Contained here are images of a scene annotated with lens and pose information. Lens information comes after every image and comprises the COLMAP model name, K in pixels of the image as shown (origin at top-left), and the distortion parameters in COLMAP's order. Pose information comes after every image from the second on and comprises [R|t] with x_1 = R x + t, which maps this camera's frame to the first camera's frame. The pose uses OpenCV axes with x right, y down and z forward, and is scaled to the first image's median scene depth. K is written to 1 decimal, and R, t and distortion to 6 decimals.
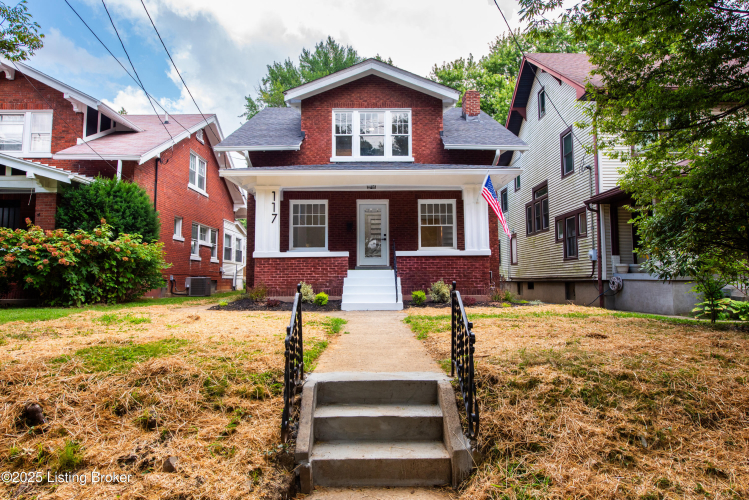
lens RADIAL K [[440.2, 0, 374.5], [0, 440.2, 250.0], [0, 0, 1]] dist [0.000132, 0.000001]
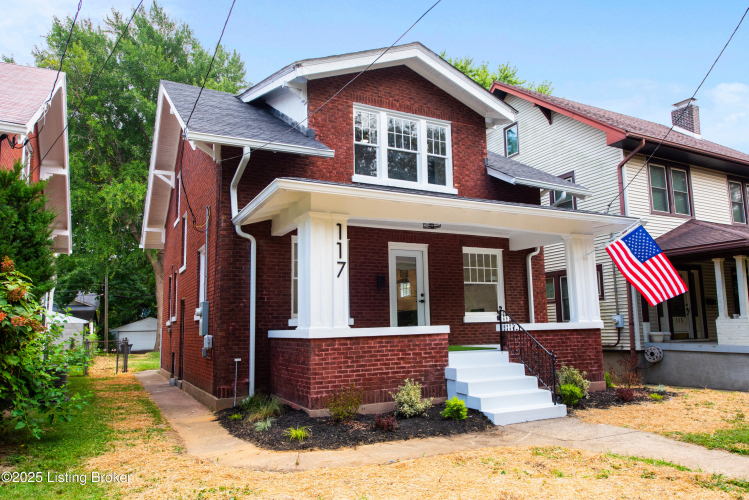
lens RADIAL K [[515.0, 0, 376.1], [0, 515.0, 265.0], [0, 0, 1]] dist [0.002951, 0.001267]
pose [[0.887890, 0.040830, 0.458240, -0.414206], [-0.014099, 0.998001, -0.061605, -0.030449], [-0.459839, 0.048238, 0.886691, 0.312490]]
